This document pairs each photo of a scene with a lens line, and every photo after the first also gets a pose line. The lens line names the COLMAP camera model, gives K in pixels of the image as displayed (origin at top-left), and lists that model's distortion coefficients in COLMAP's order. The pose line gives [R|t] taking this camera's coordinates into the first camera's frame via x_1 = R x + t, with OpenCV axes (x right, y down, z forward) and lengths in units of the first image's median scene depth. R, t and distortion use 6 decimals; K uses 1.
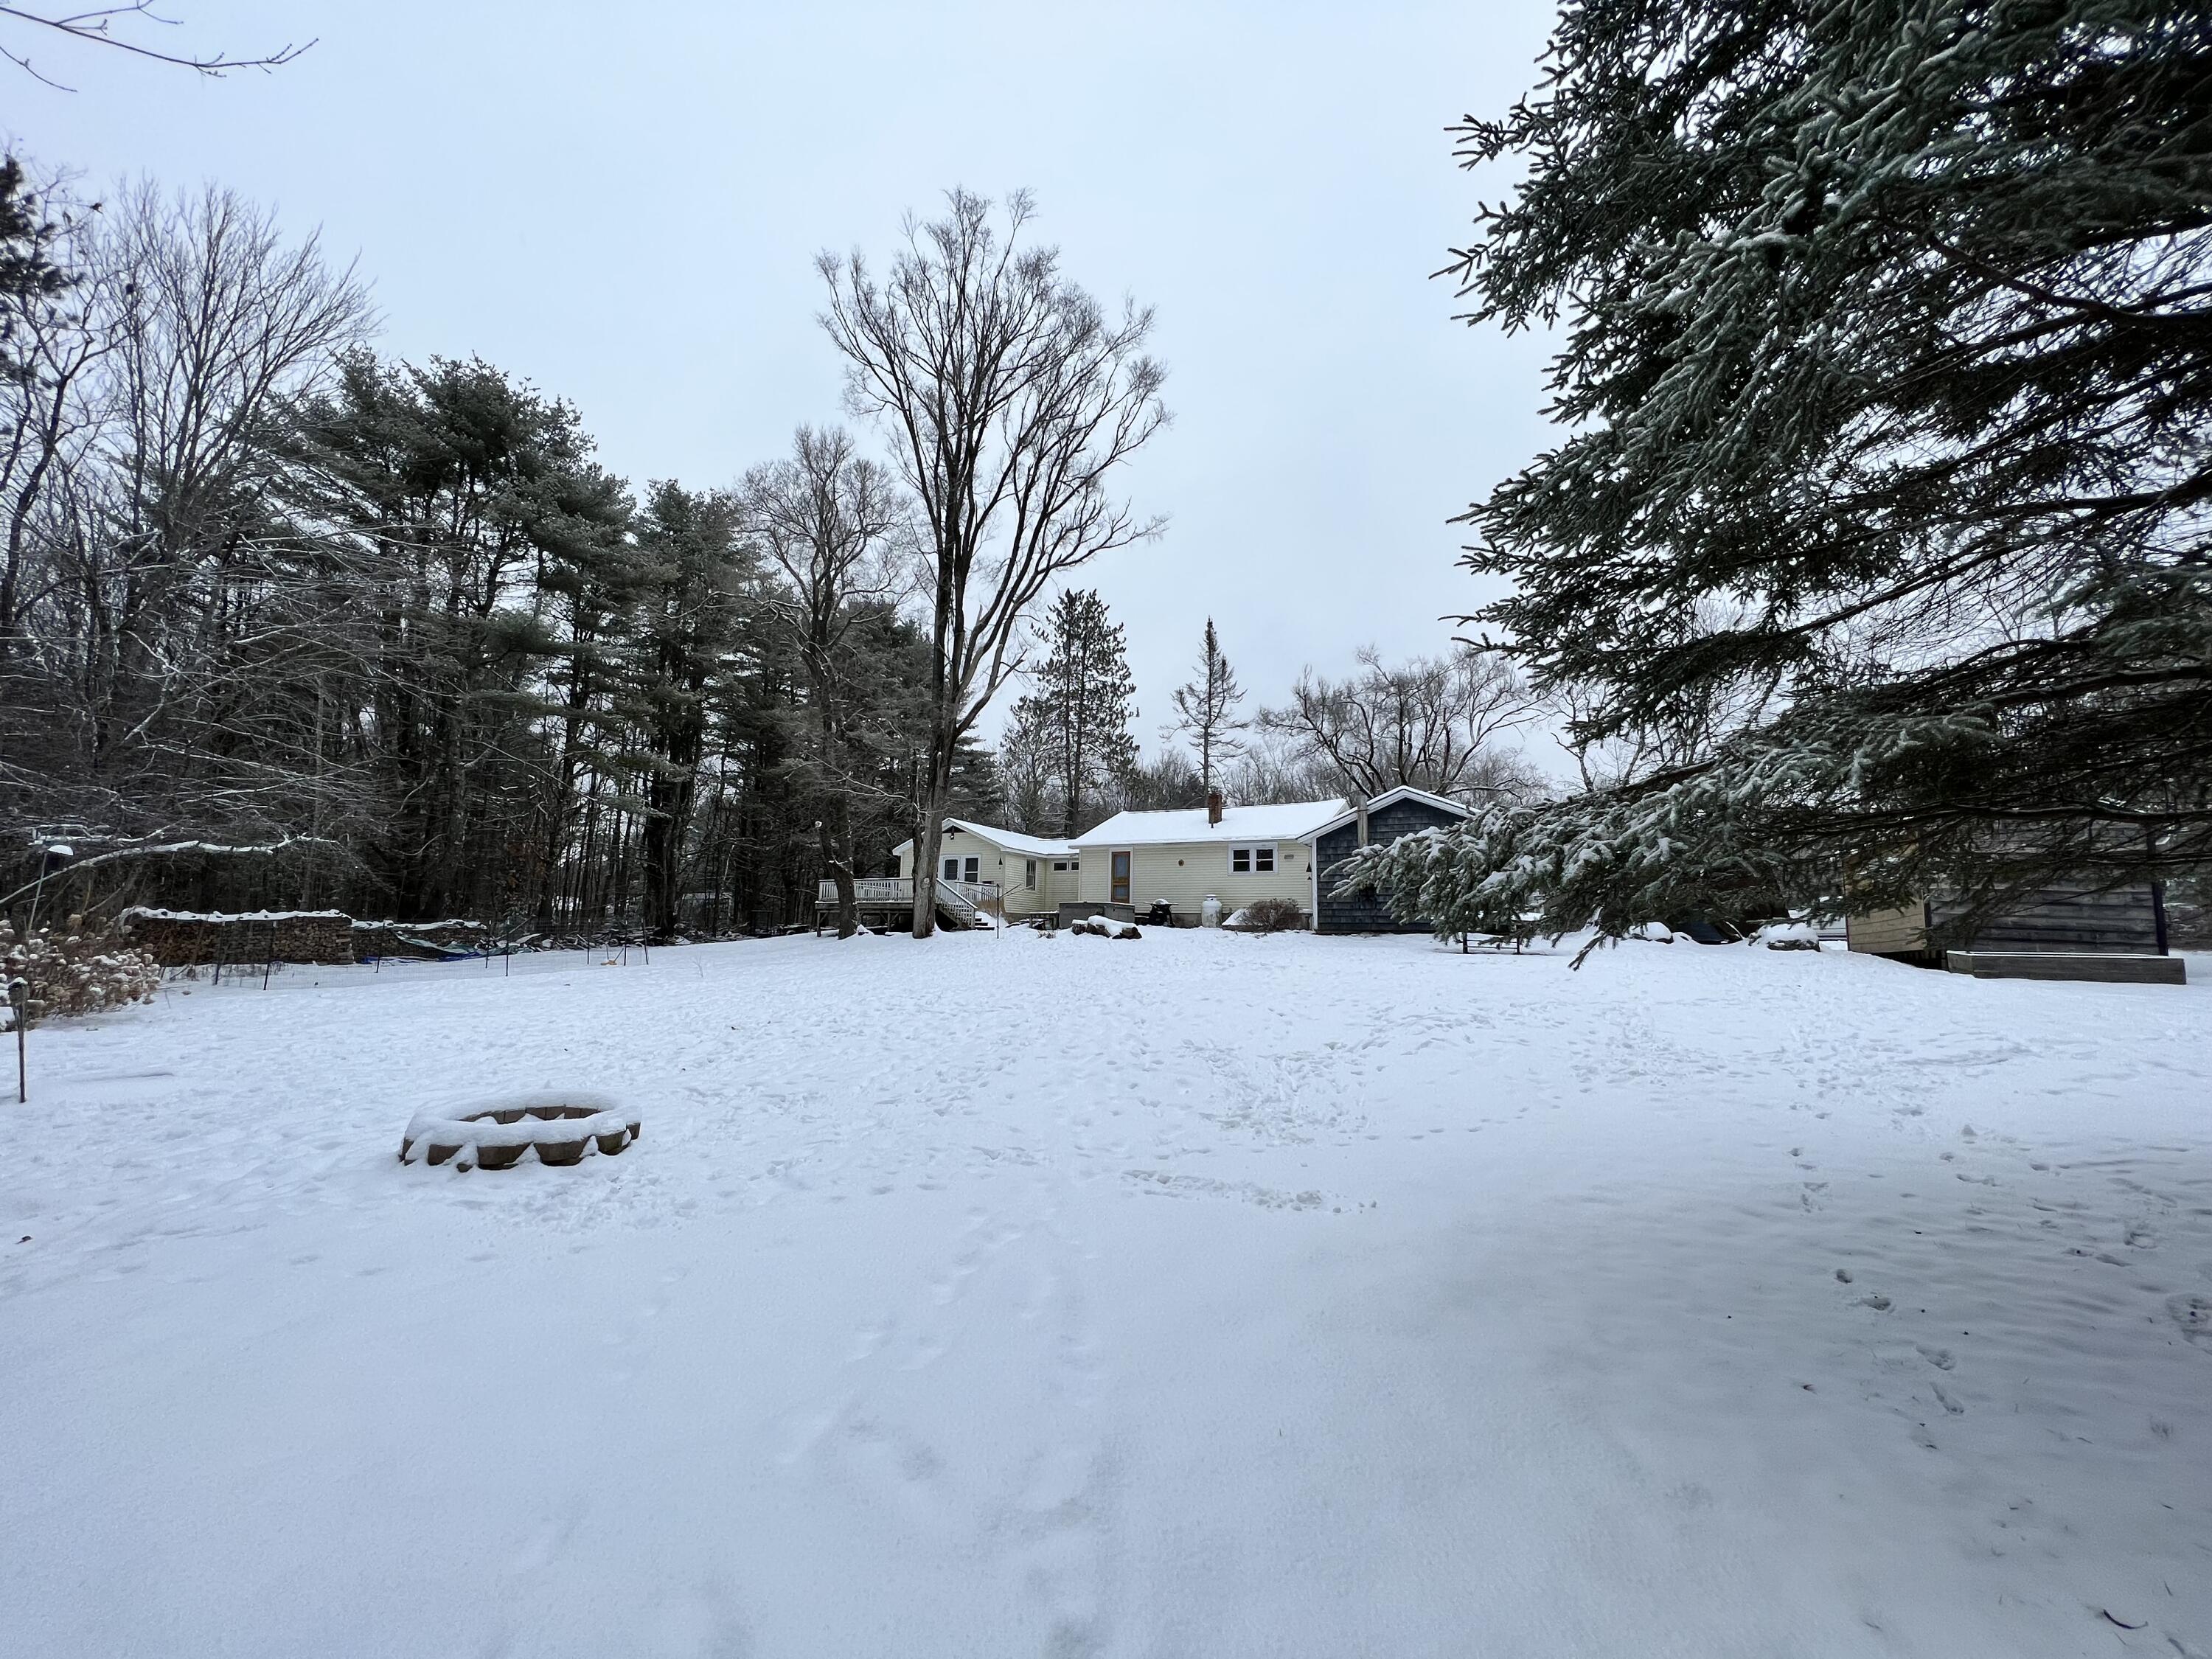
lens RADIAL K [[886.9, 0, 1110.2], [0, 886.9, 831.9], [0, 0, 1]] dist [0.002730, 0.000142]
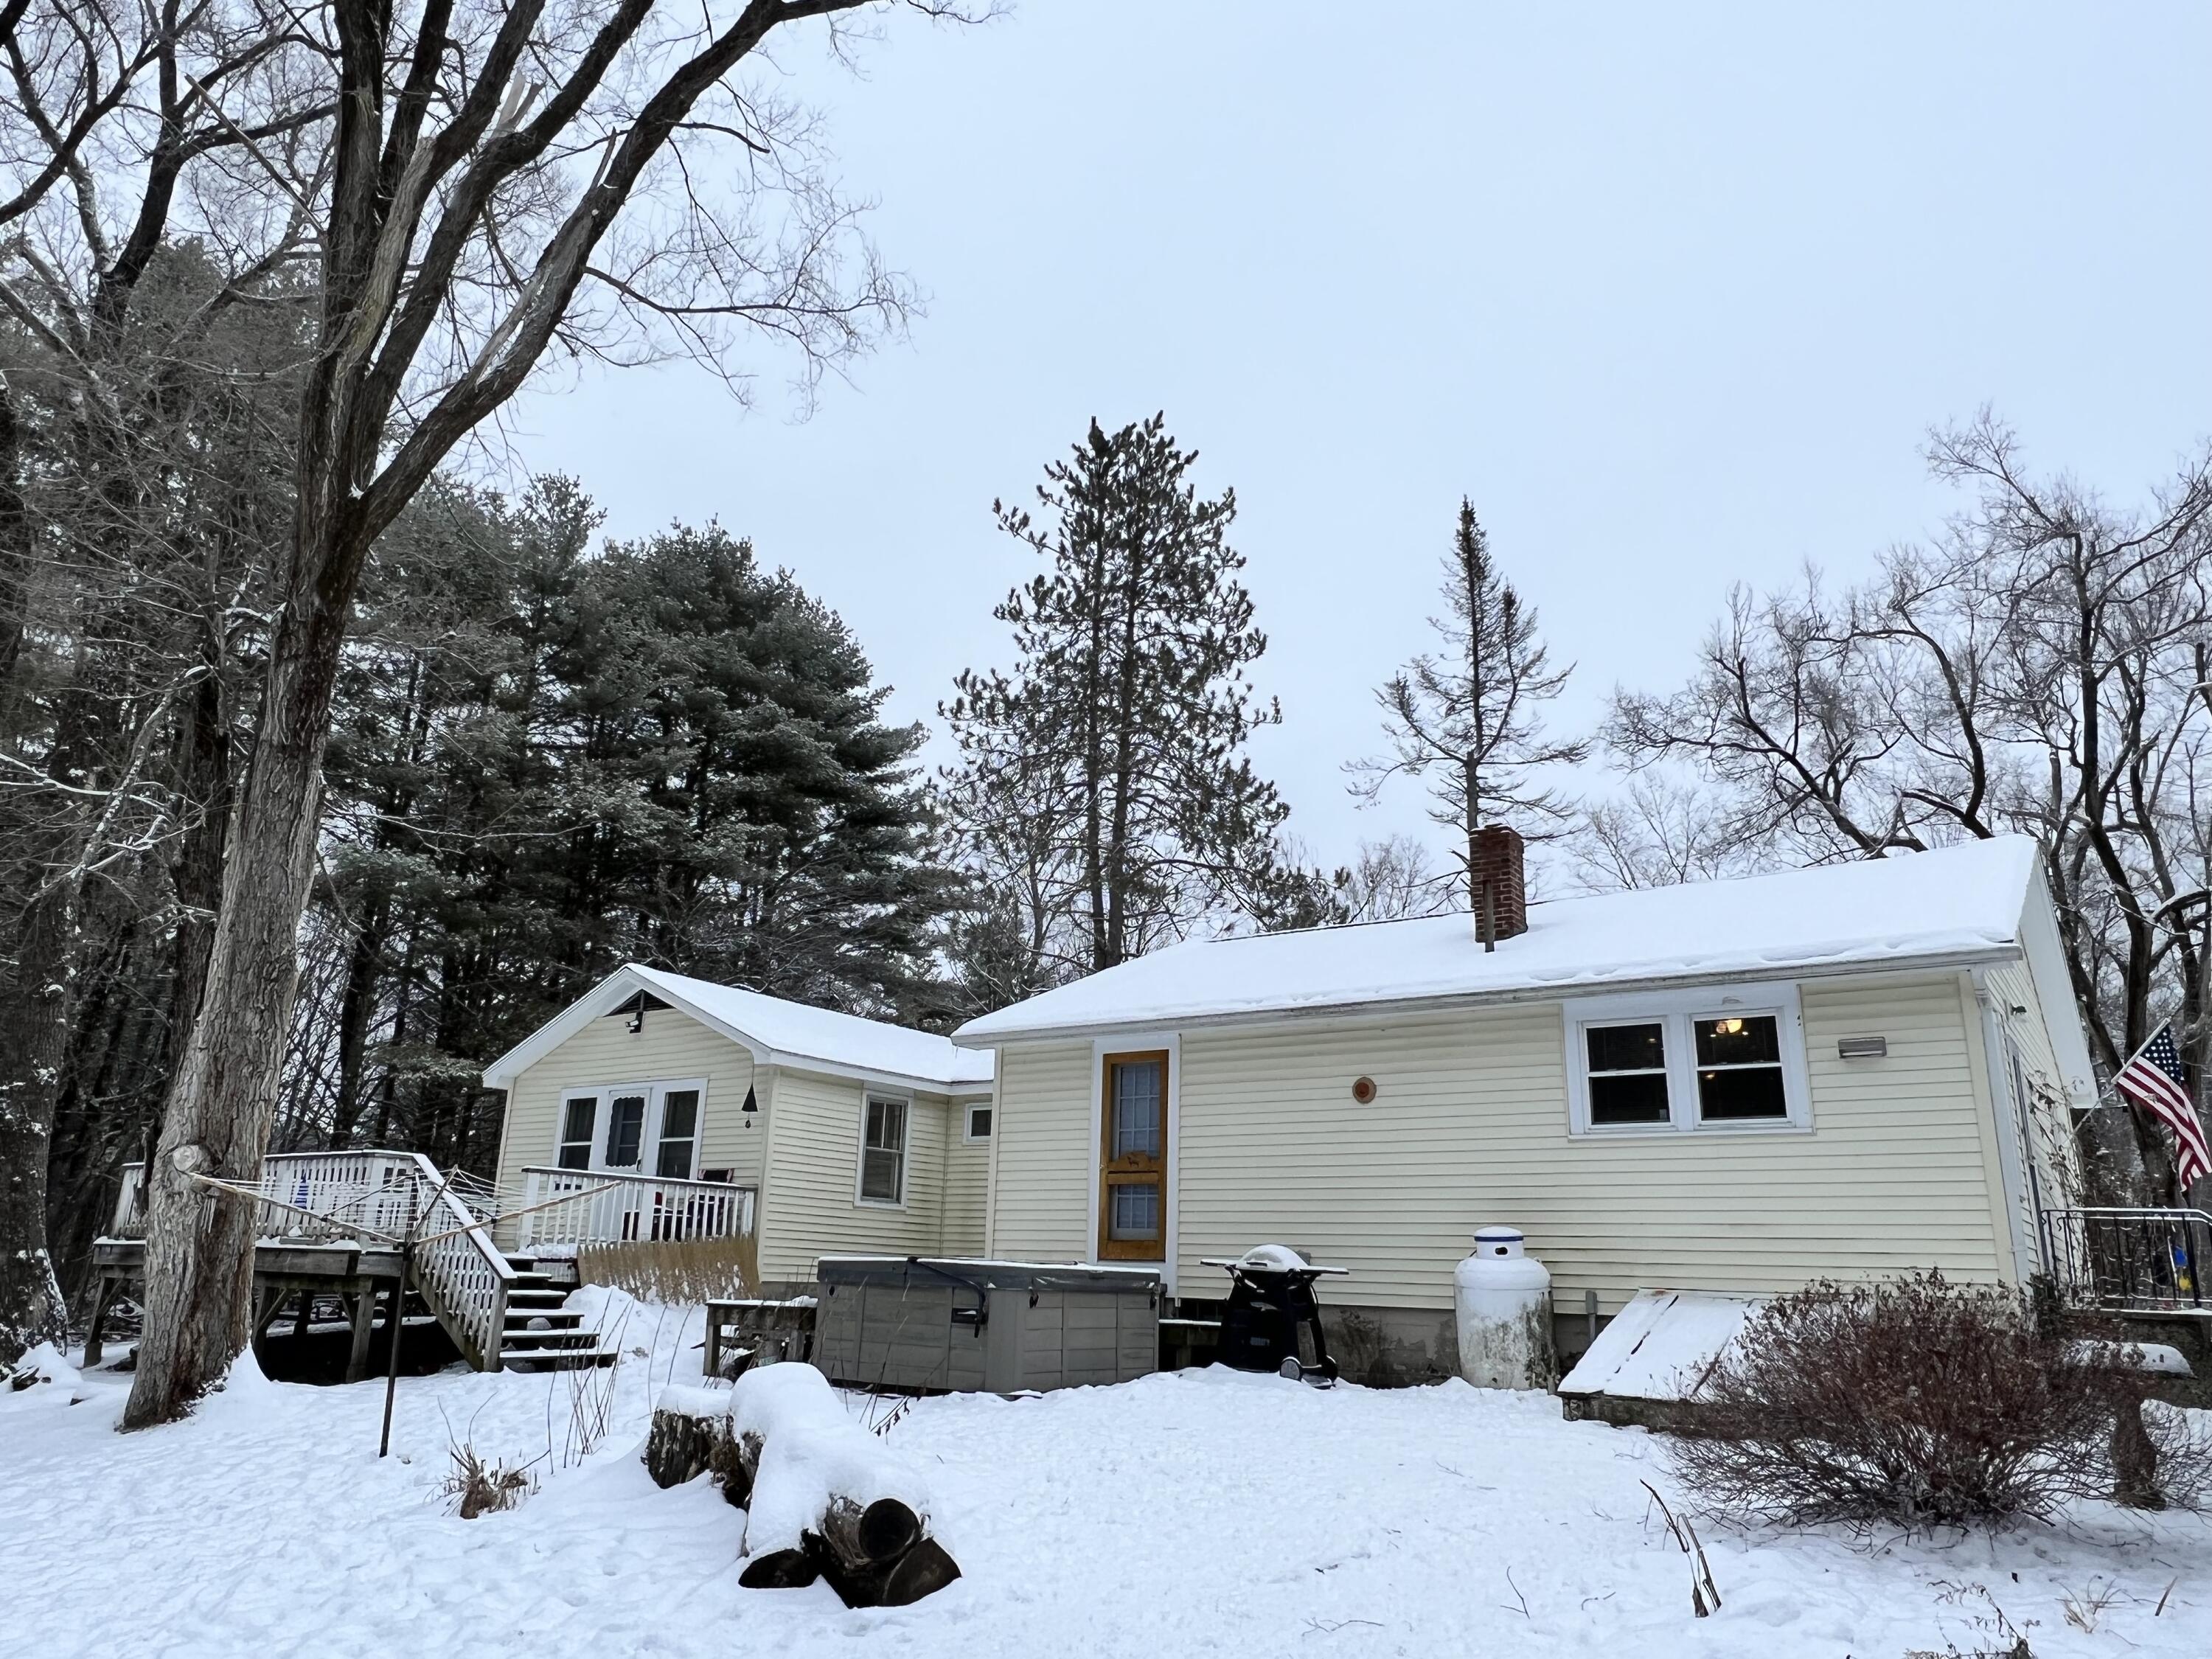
lens RADIAL K [[1464.5, 0, 1099.7], [0, 1464.5, 827.6], [0, 0, 1]] dist [-0.001364, -0.000335]
pose [[0.987898, -0.033727, -0.151391, 0.049365], [0.005493, 0.983066, -0.183167, 0.025445], [0.155006, 0.180119, 0.971355, 0.404243]]
